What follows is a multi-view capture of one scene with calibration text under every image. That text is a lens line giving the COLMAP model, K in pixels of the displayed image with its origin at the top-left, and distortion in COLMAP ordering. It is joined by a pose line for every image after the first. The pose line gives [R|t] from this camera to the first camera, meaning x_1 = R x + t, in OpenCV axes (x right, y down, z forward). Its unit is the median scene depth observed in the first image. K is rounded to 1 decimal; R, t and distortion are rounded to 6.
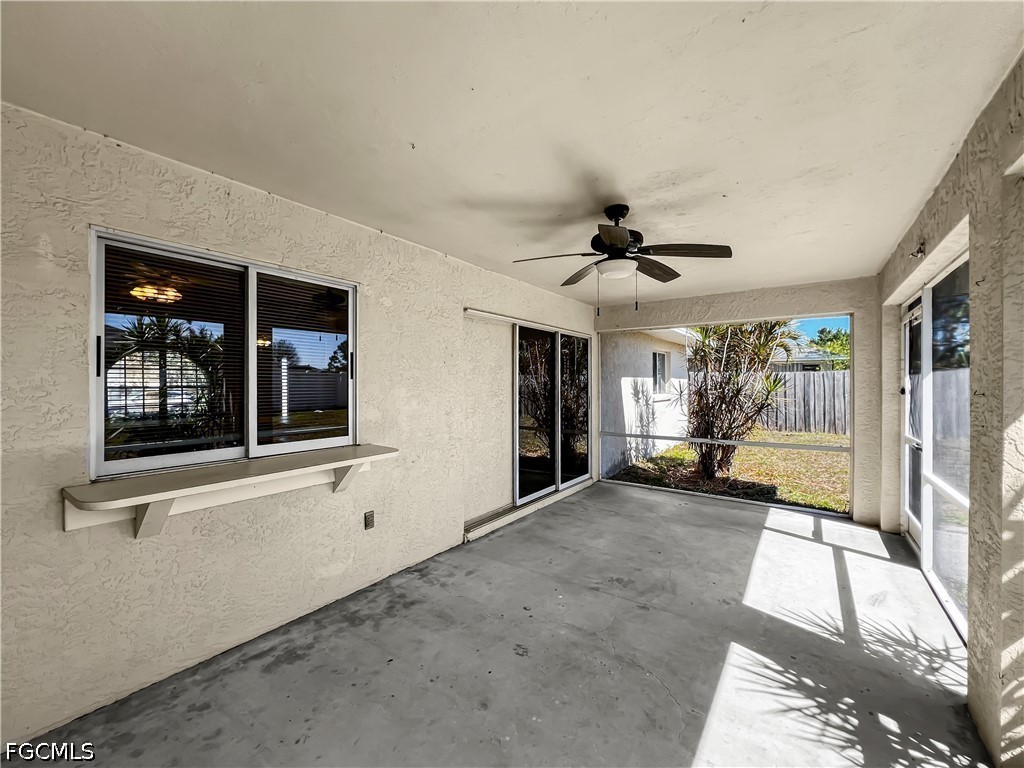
lens RADIAL K [[416.8, 0, 501.6], [0, 416.8, 383.2], [0, 0, 1]] dist [-0.003751, 0.001340]
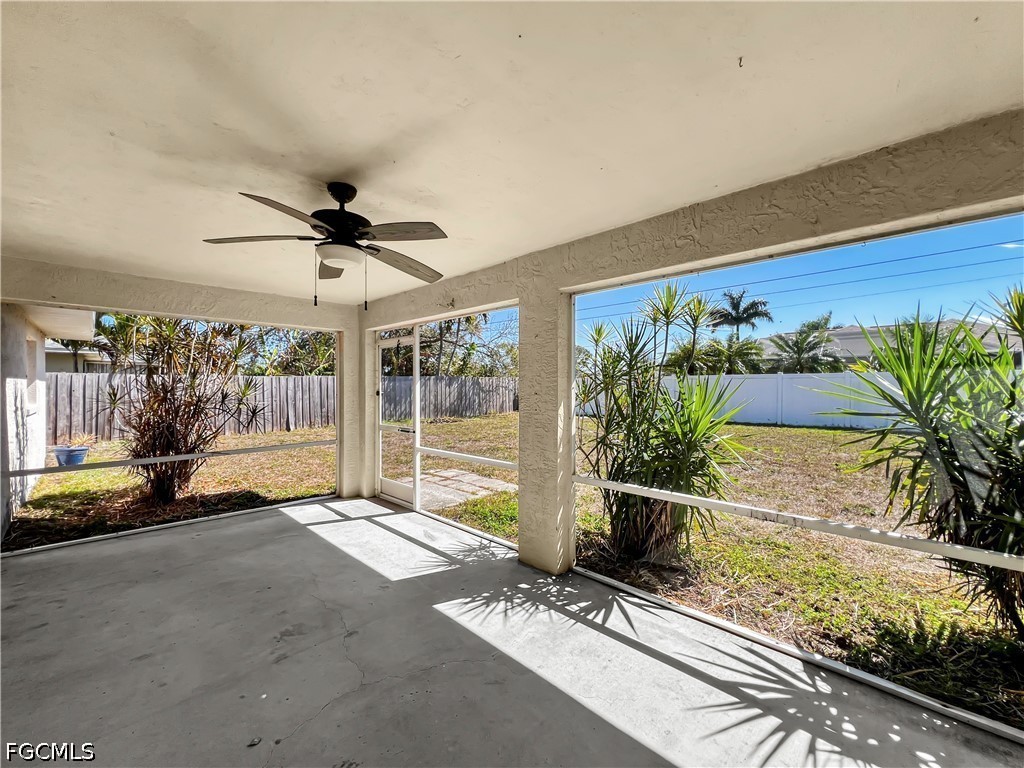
lens RADIAL K [[416.8, 0, 501.4], [0, 416.8, 384.6], [0, 0, 1]] dist [-0.003751, 0.001340]
pose [[0.170059, 0.003737, 0.985427, -0.440878], [0.002218, 0.999989, -0.004175, -0.003979], [-0.985431, 0.002896, 0.170048, 0.450803]]
